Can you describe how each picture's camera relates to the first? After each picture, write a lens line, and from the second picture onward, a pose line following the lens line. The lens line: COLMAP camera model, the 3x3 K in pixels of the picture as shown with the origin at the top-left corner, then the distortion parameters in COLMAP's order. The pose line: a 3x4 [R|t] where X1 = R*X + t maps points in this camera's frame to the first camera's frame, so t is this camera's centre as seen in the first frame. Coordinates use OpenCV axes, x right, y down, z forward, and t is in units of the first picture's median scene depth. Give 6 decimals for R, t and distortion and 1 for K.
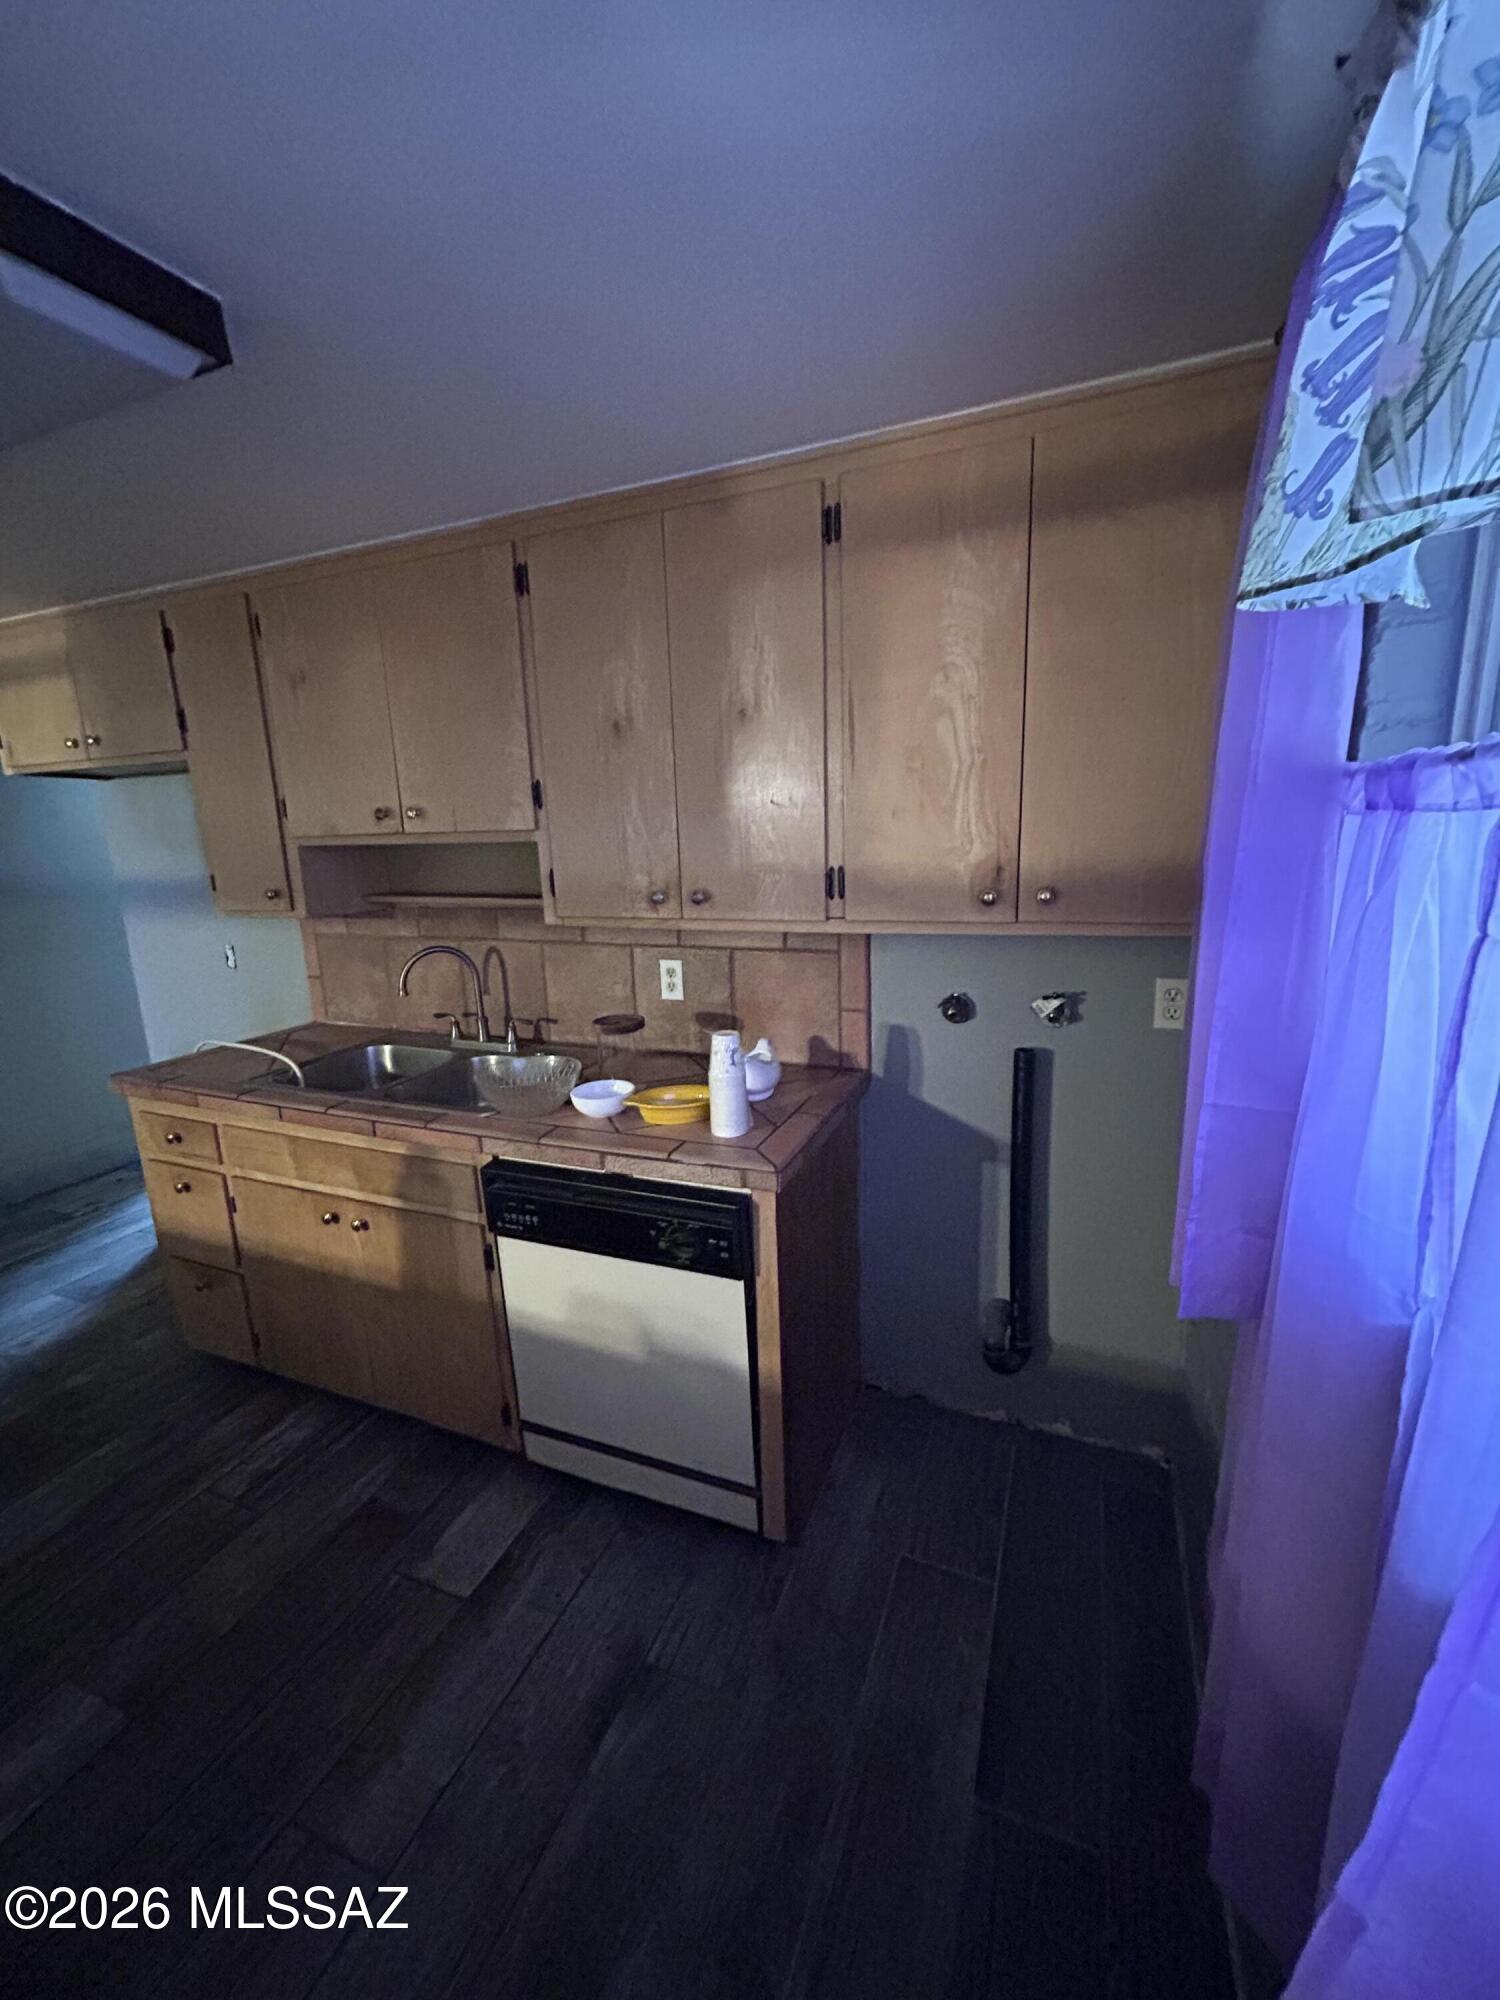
lens RADIAL K [[793.9, 0, 750.0], [0, 793.9, 1000.0], [0, 0, 1]] dist [0.001680, 0.000218]
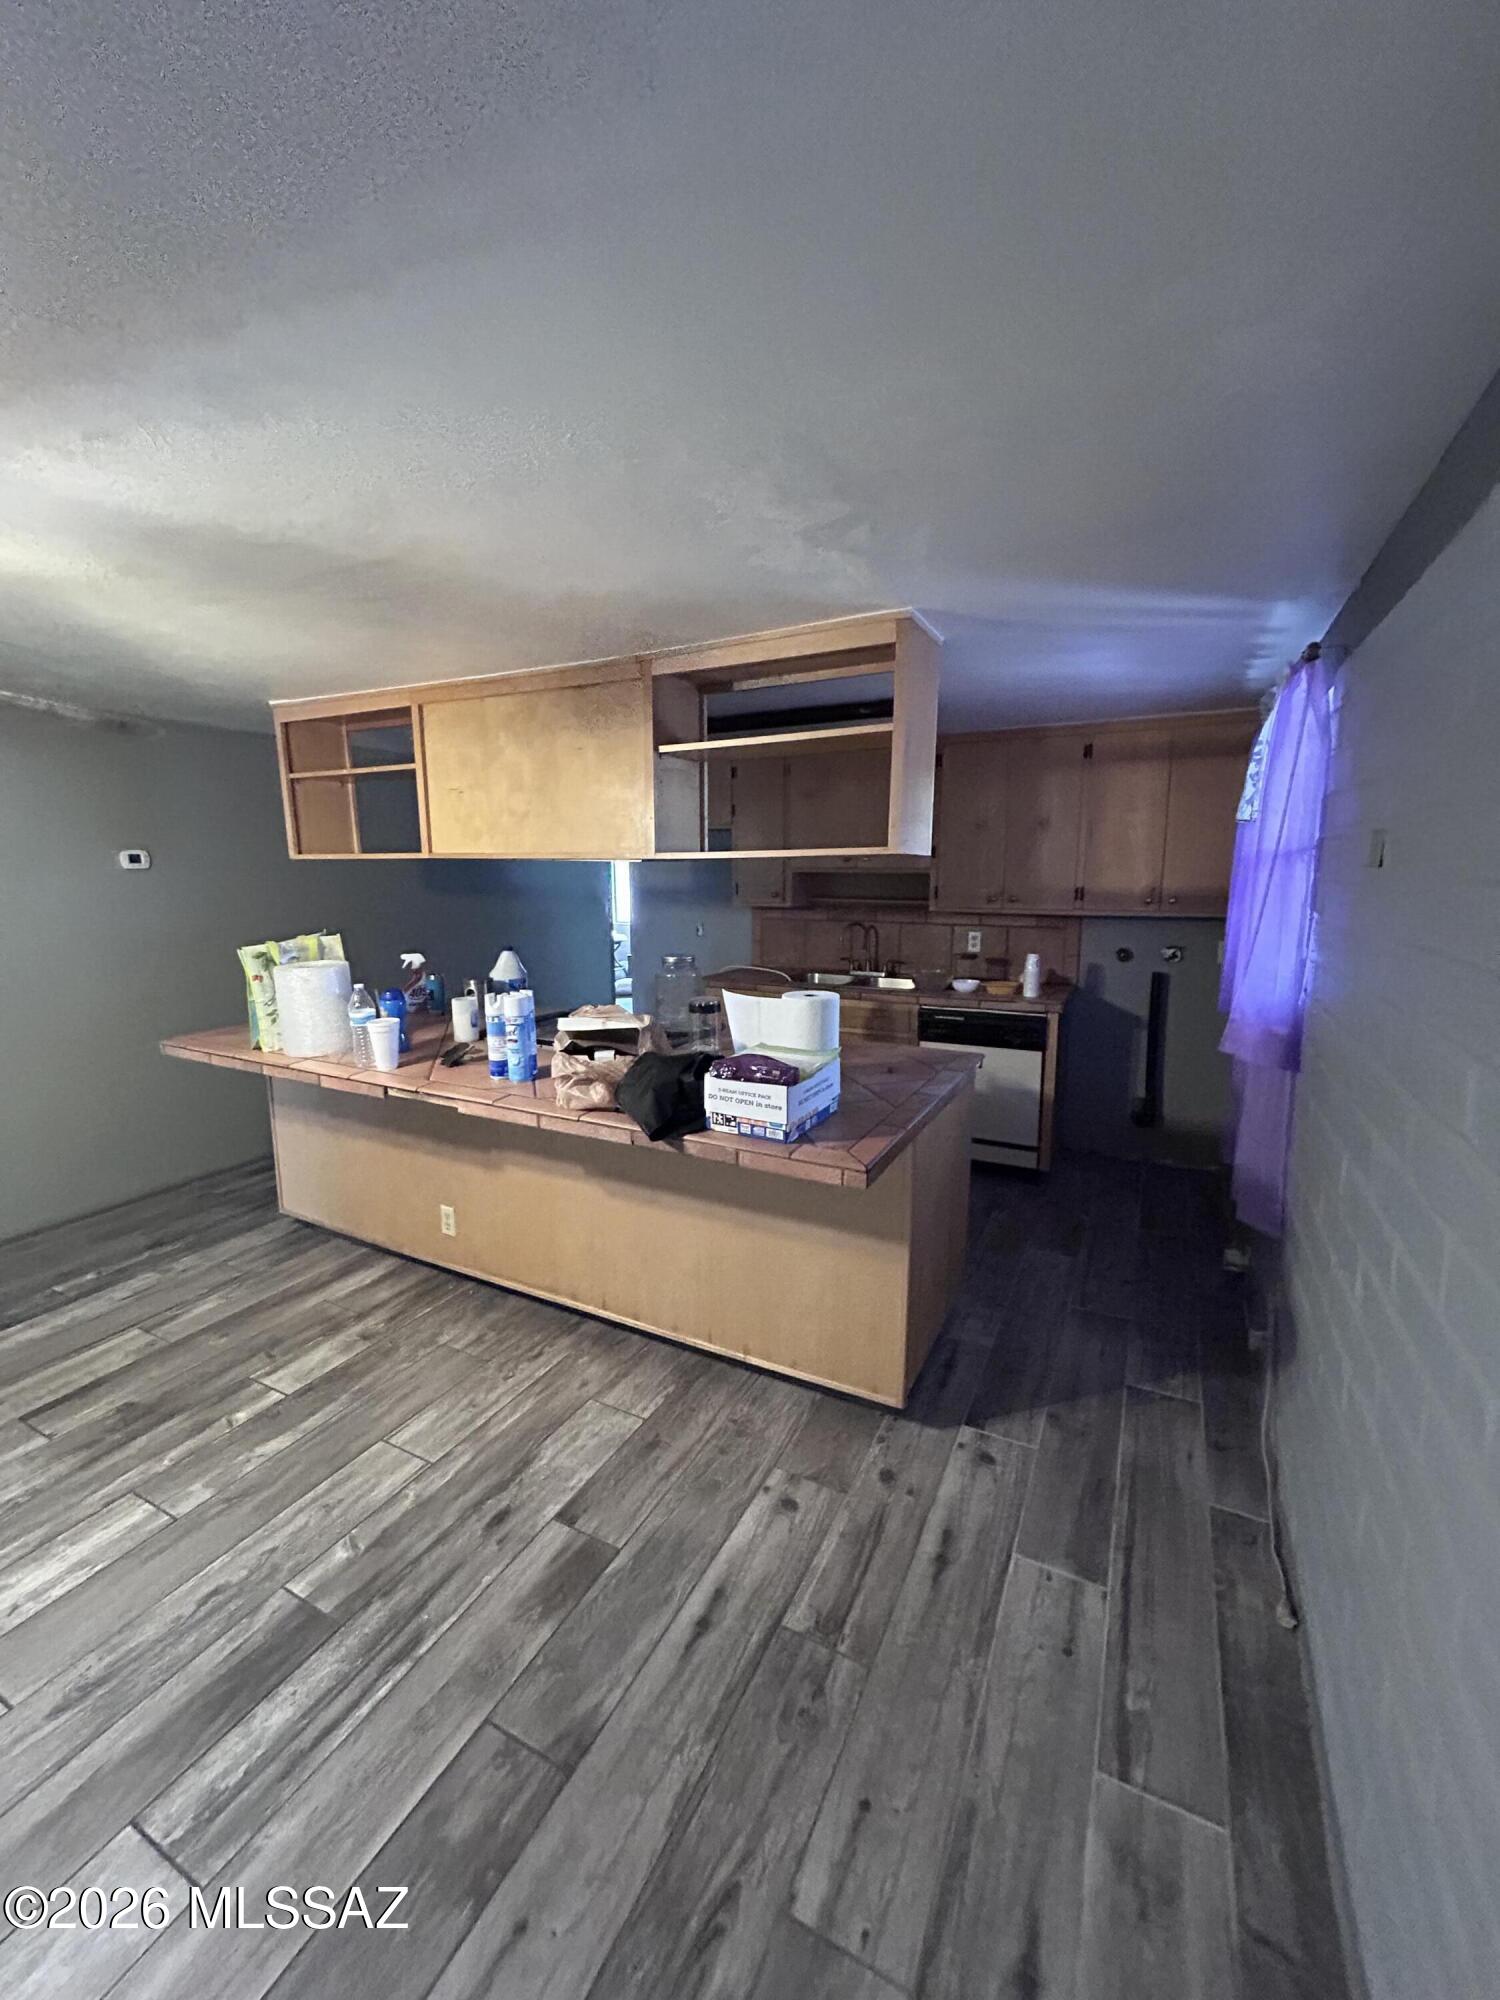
lens RADIAL K [[793.9, 0, 750.0], [0, 793.9, 1000.0], [0, 0, 1]] dist [0.001680, 0.000218]
pose [[0.995976, 0.041593, -0.079386, -0.602113], [-0.044998, 0.998121, -0.041589, 0.280616], [0.077507, 0.044994, 0.995976, -1.280136]]
